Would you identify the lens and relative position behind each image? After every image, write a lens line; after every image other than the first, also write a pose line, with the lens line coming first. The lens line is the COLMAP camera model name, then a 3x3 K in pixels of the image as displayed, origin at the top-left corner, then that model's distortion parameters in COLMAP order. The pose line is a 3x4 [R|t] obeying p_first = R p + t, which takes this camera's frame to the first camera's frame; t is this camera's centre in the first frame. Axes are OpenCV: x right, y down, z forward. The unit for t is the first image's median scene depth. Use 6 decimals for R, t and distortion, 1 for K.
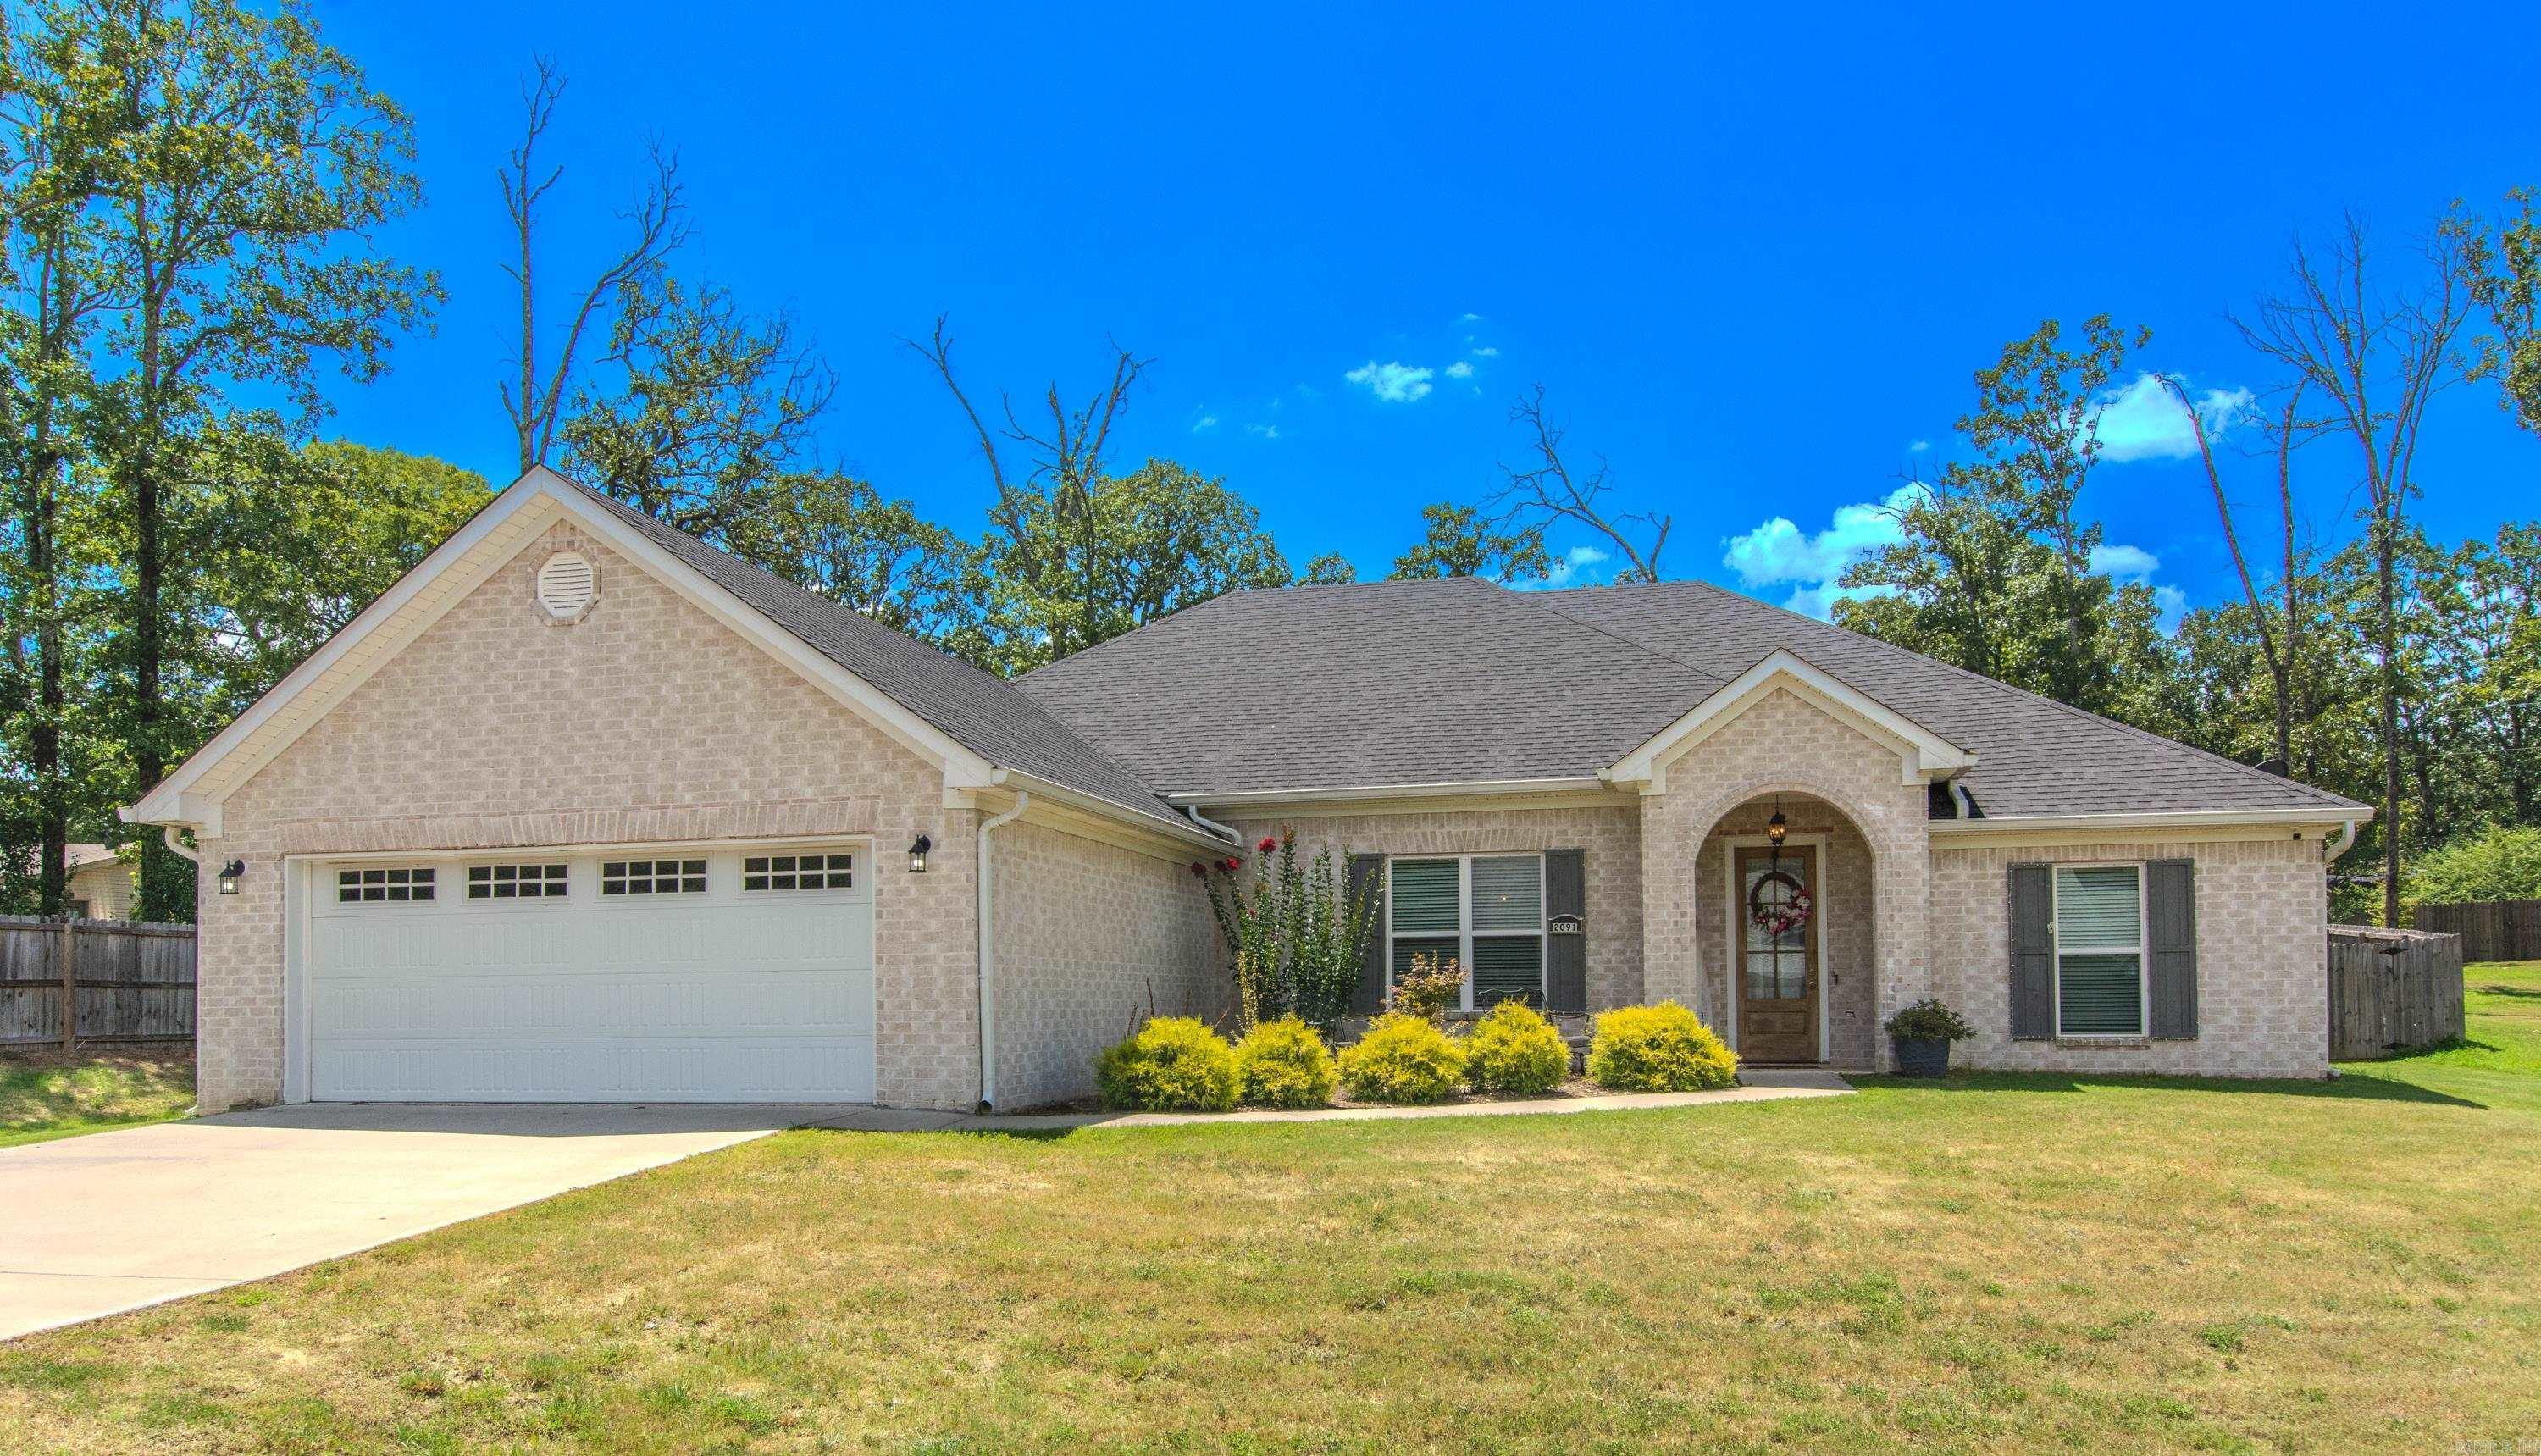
lens RADIAL K [[1693.8, 0, 1270.3], [0, 1693.8, 951.8], [0, 0, 1]] dist [0.000978, 0.000164]
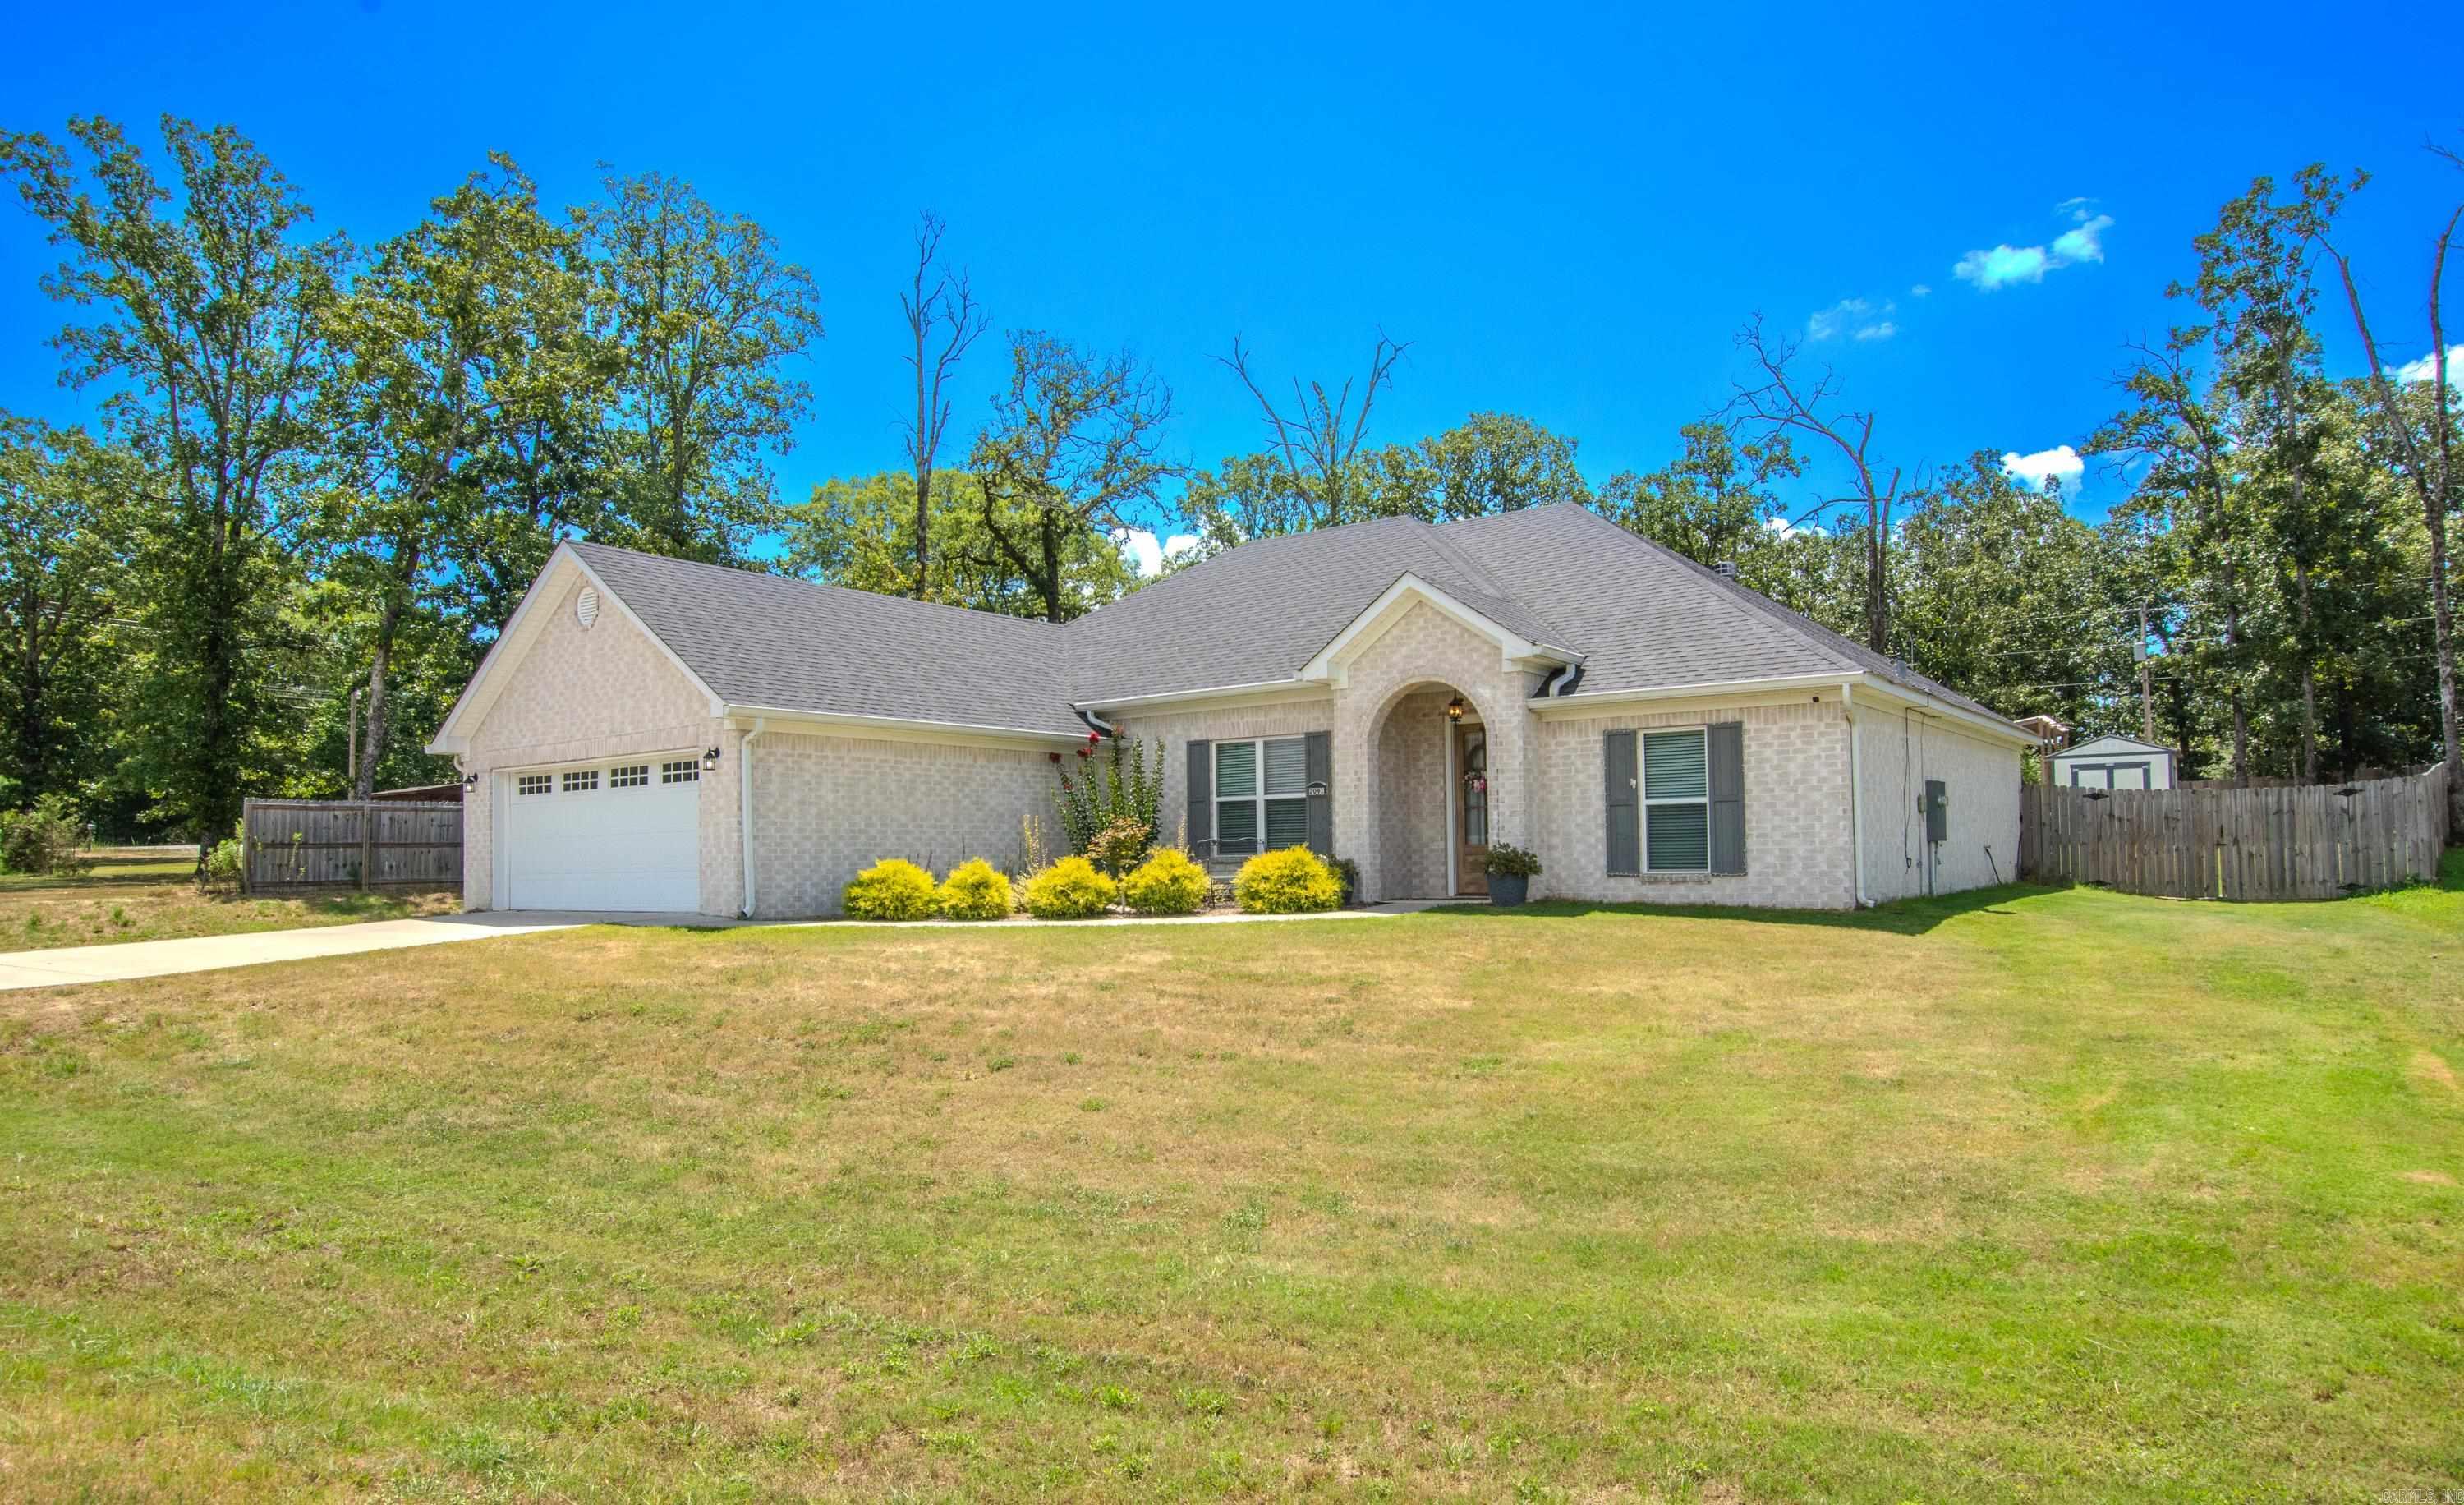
lens RADIAL K [[1413.3, 0, 1237.3], [0, 1413.3, 812.6], [0, 0, 1]] dist [-0.018863, 0.002497]
pose [[0.919959, -0.017585, -0.391619, 0.606879], [0.017127, 0.999842, -0.004663, 0.006889], [0.391640, -0.002418, 0.920115, -0.036398]]
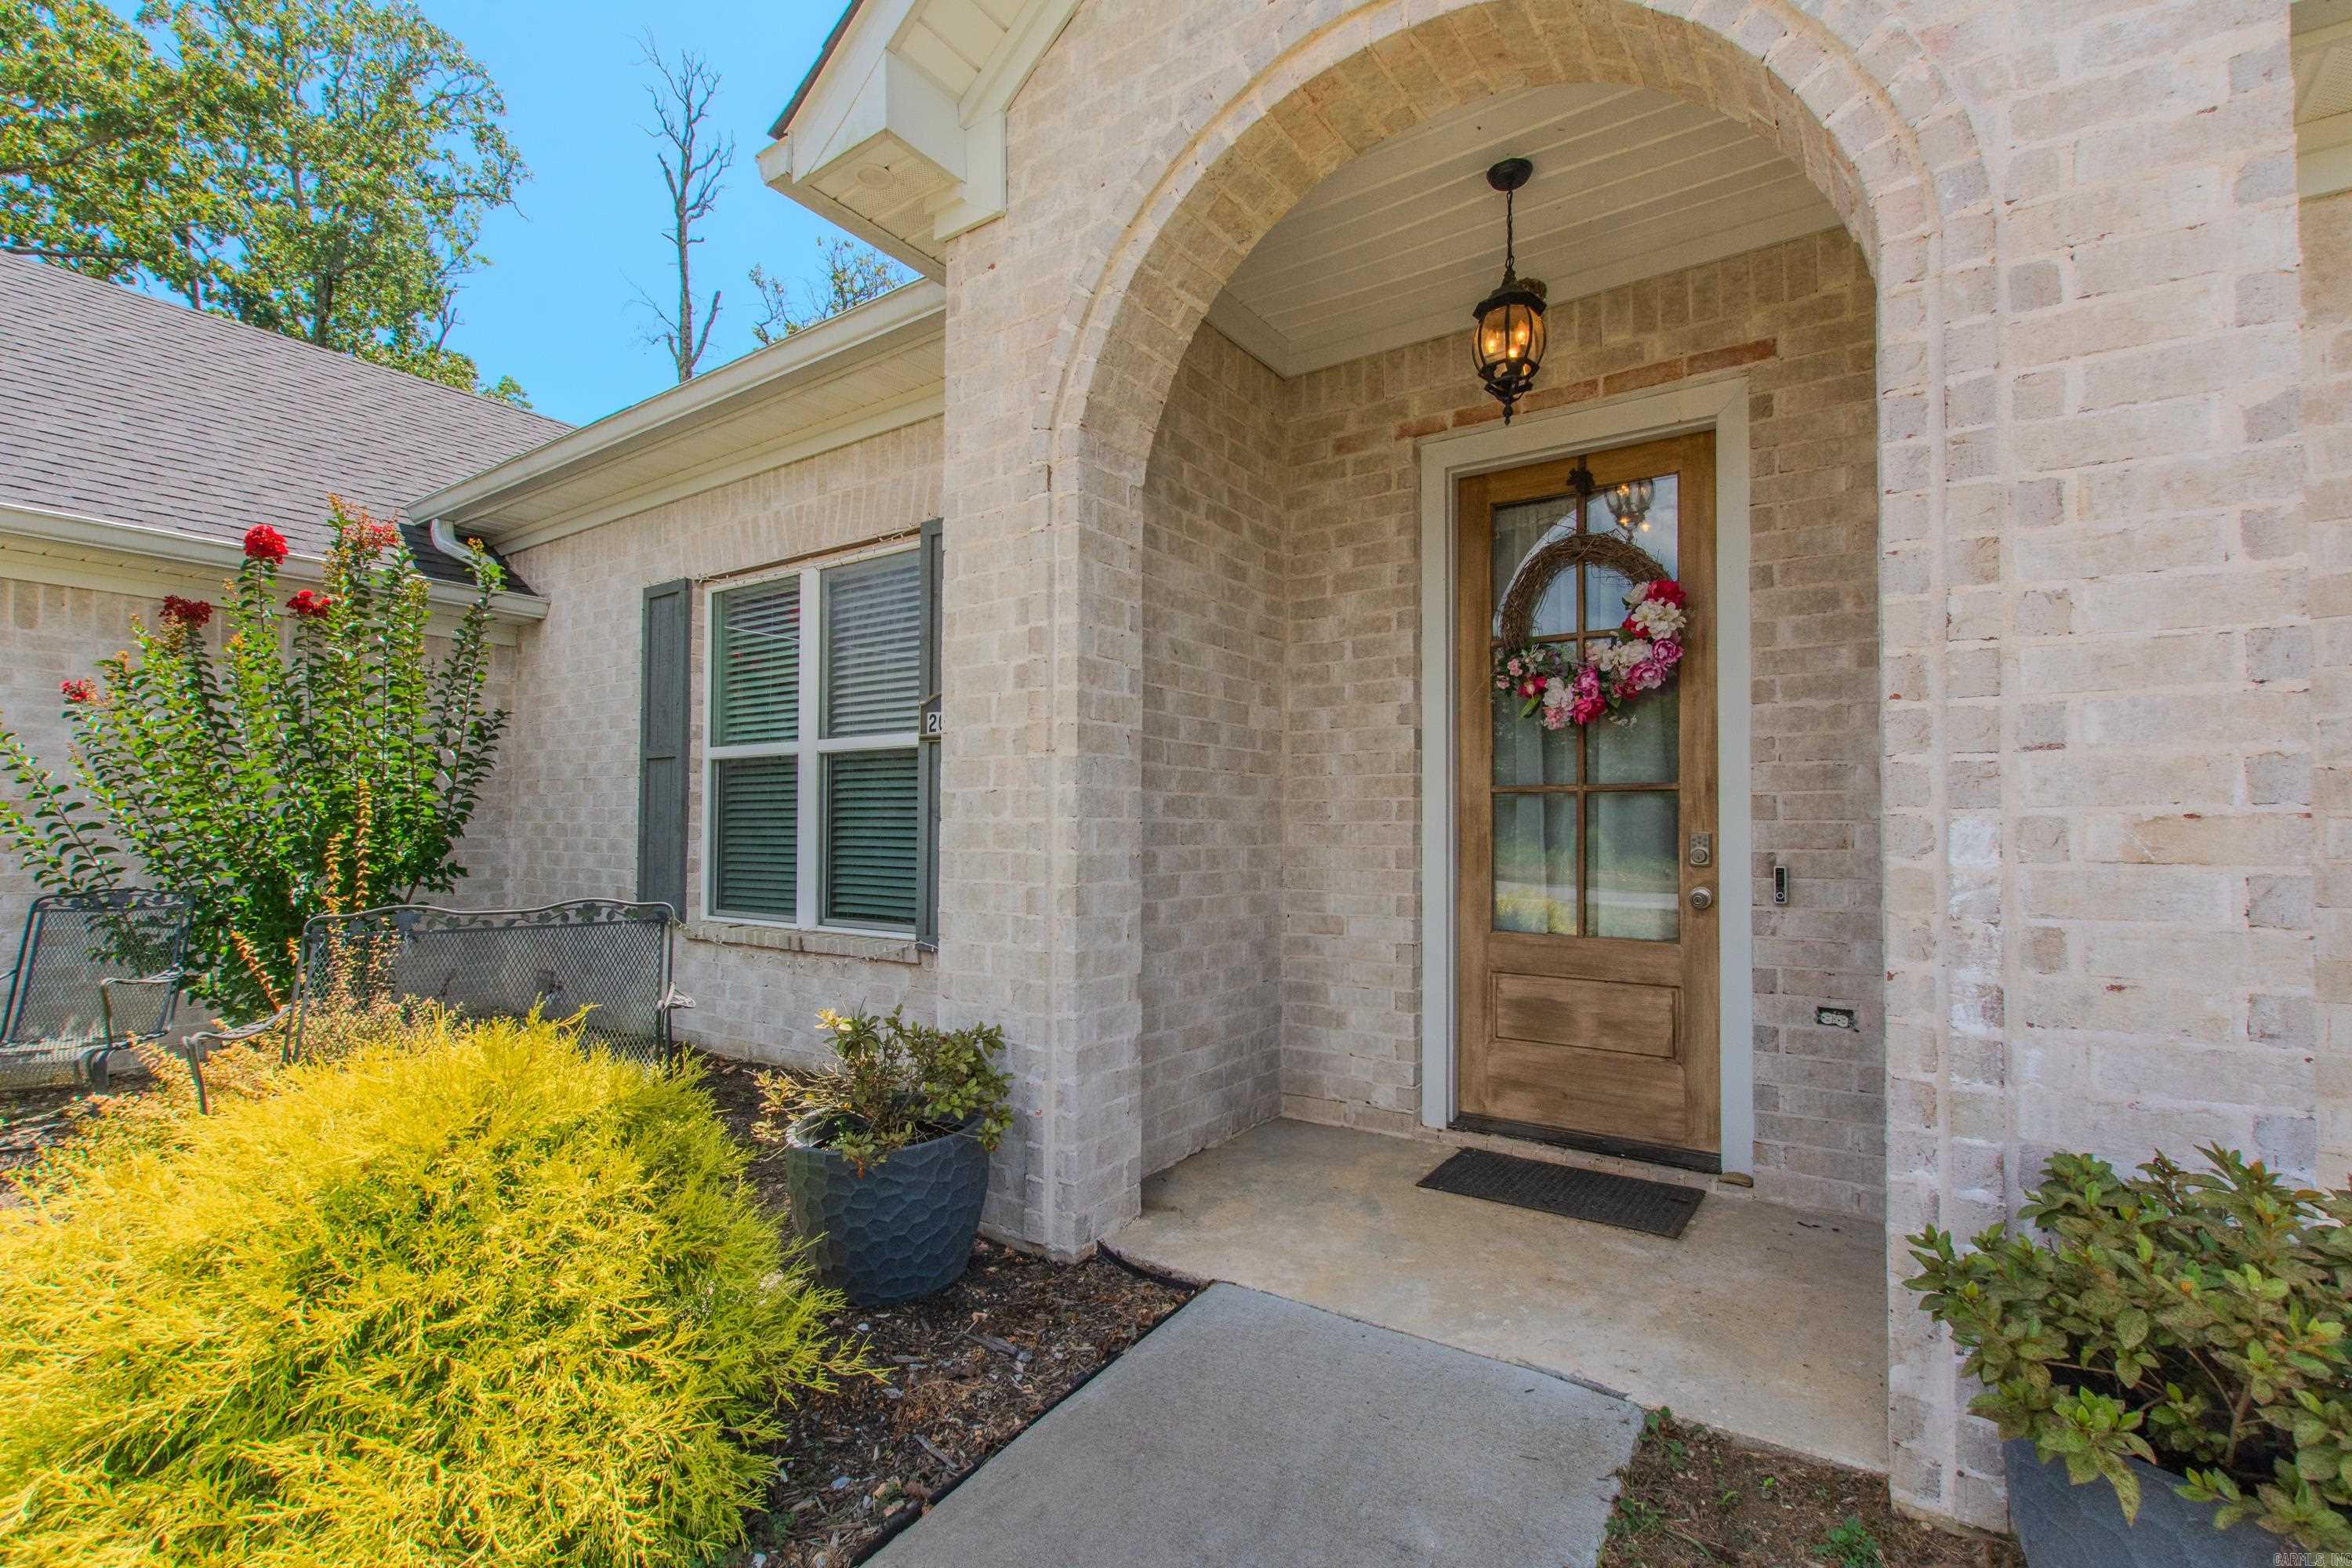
lens RADIAL K [[1045.0, 0, 1163.4], [0, 1045.0, 803.2], [0, 0, 1]] dist [0.001532, -0.000077]
pose [[0.930747, 0.002294, -0.365656, 0.334767], [-0.000952, 0.999992, 0.003851, 0.002577], [0.365662, -0.003236, 0.930742, 0.890594]]
